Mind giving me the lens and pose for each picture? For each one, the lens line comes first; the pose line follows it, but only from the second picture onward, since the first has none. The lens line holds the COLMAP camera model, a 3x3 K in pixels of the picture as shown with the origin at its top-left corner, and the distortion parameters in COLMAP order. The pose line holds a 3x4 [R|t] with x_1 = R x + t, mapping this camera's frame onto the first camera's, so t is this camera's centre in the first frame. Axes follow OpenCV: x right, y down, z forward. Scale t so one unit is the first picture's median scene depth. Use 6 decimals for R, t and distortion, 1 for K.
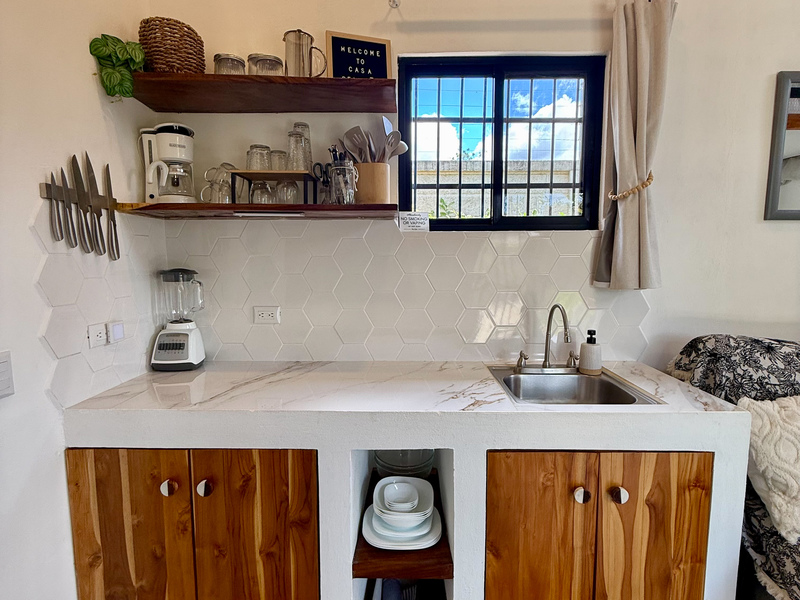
lens RADIAL K [[418.4, 0, 411.1], [0, 418.4, 296.2], [0, 0, 1]] dist [-0.002534, -0.000487]
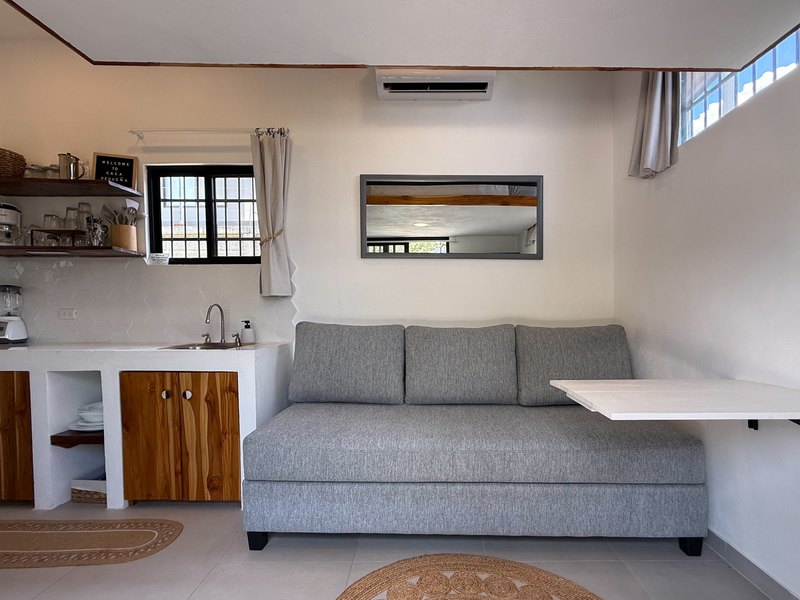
lens RADIAL K [[351.7, 0, 400.0], [0, 351.7, 322.1], [0, 0, 1]] dist [-0.000147, -0.000243]
pose [[0.999949, 0.000487, 0.010109, 1.069725], [0.000143, 0.998063, -0.062209, 0.181301], [-0.010120, 0.062208, 0.998012, -0.461282]]
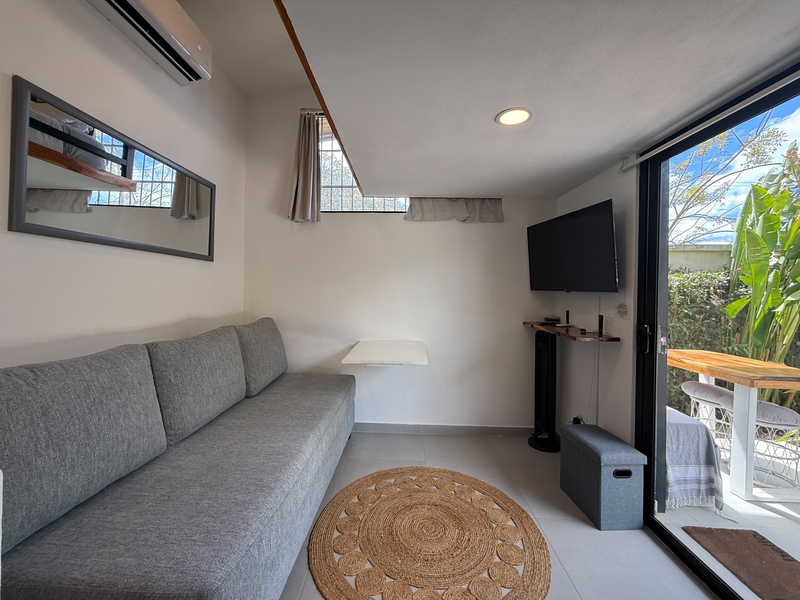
lens RADIAL K [[333.6, 0, 398.7], [0, 333.6, 288.2], [0, 0, 1]] dist [-0.000247, 0.000046]
pose [[0.014304, 0.001864, 0.999896, 0.156145], [0.090271, 0.995912, -0.003148, 0.016653], [-0.995814, 0.090307, 0.014077, 0.185105]]
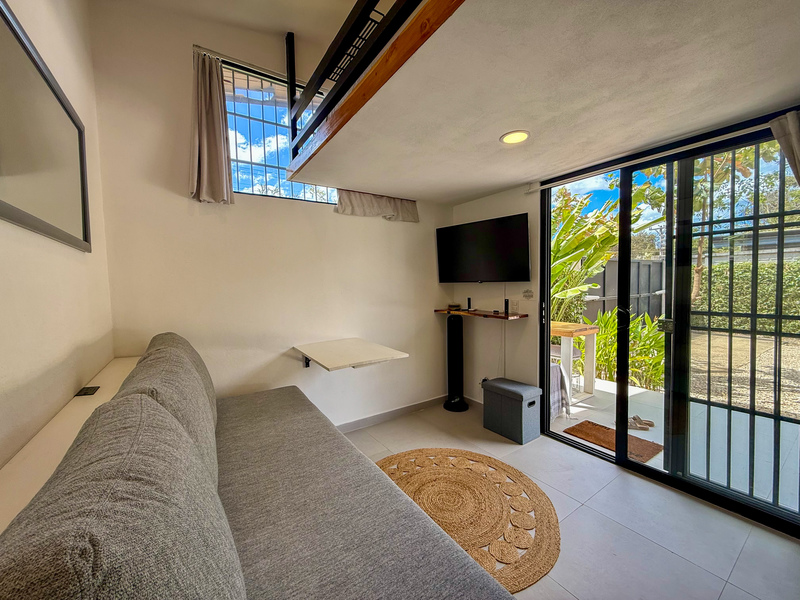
lens RADIAL K [[321.2, 0, 400.0], [0, 321.2, 300.0], [0, 0, 1]] dist [-0.000669, -0.000073]
pose [[-0.567342, -0.031222, 0.822890, 0.421429], [0.107718, 0.987881, 0.111748, -0.061942], [-0.816406, 0.152039, -0.557104, 0.873238]]
